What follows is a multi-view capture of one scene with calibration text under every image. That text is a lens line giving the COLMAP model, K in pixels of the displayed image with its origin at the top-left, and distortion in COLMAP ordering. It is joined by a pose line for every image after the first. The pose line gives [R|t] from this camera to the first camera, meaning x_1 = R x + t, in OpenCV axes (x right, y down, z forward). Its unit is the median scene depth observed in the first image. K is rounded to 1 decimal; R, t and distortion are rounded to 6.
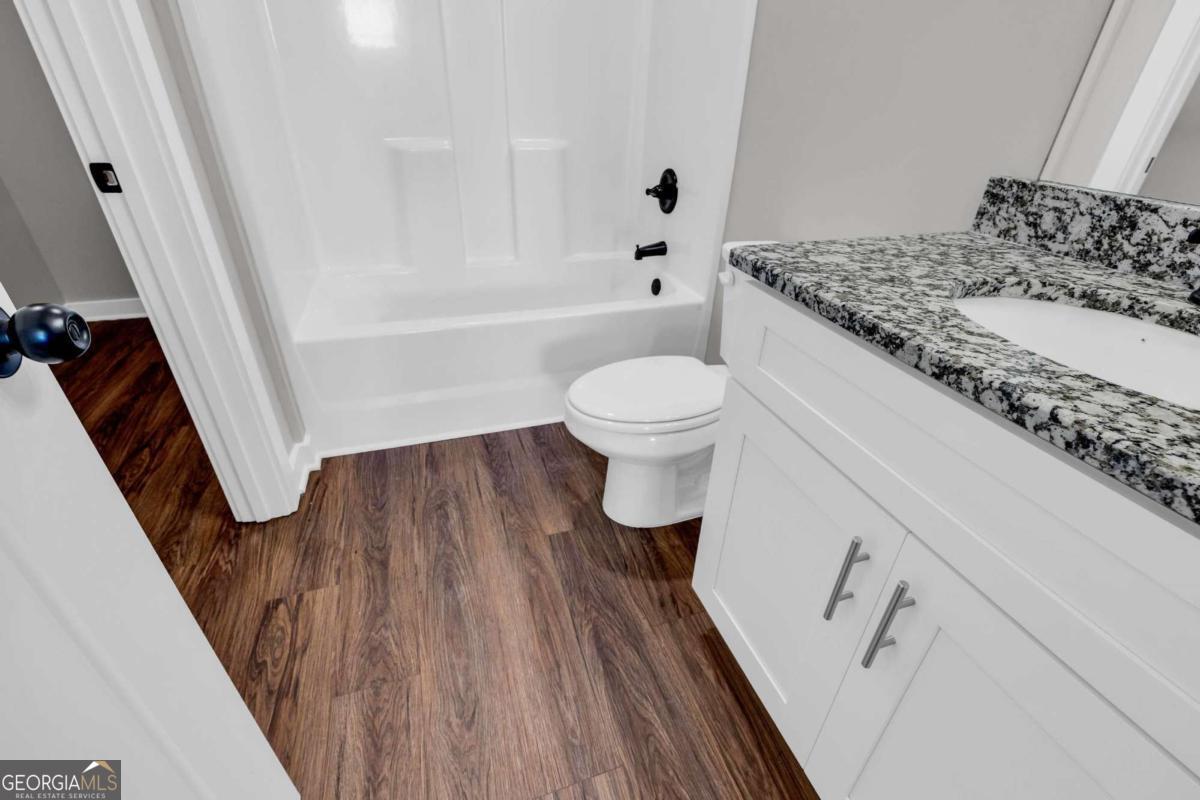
lens RADIAL K [[530.7, 0, 593.8], [0, 530.7, 396.1], [0, 0, 1]] dist [-0.001384, -0.001026]
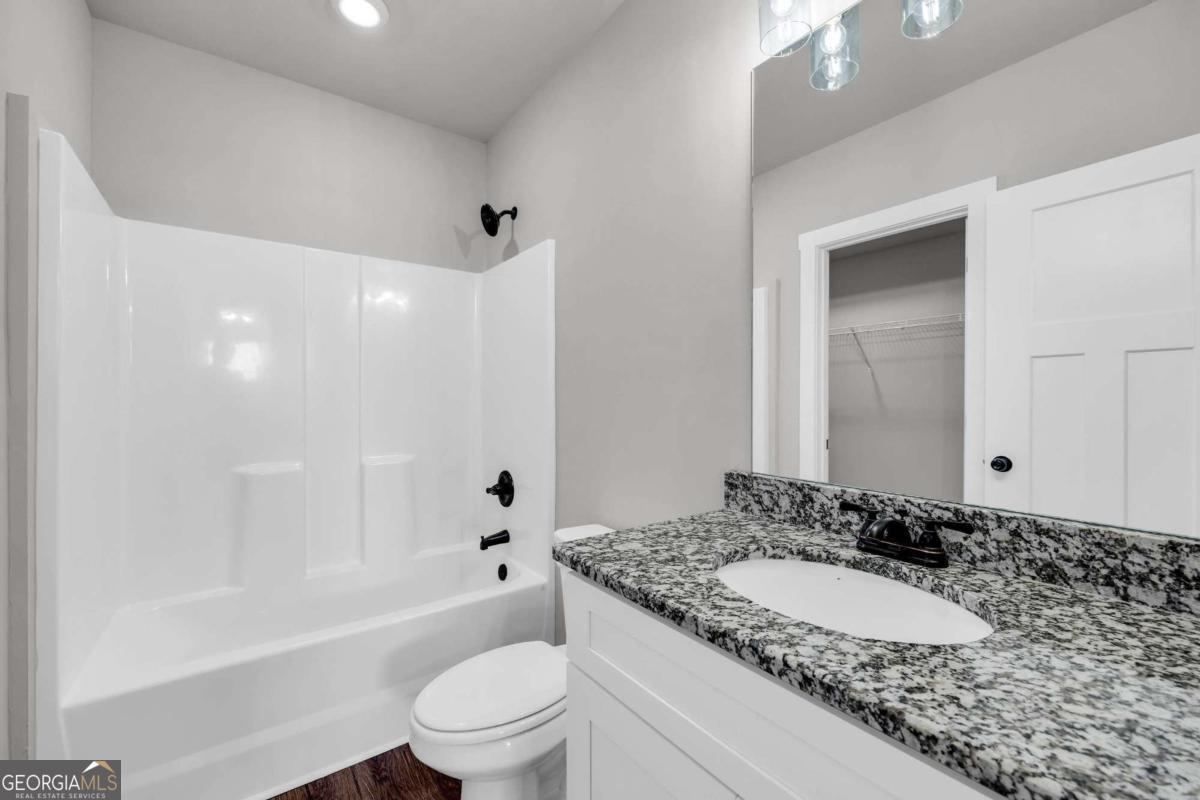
lens RADIAL K [[495.1, 0, 603.5], [0, 495.1, 392.4], [0, 0, 1]] dist [-0.001969, 0.000062]
pose [[0.951139, -0.026210, 0.307650, 0.028636], [0.176152, 0.864391, -0.470955, -0.026939], [-0.253586, 0.502137, 0.826773, -0.165447]]
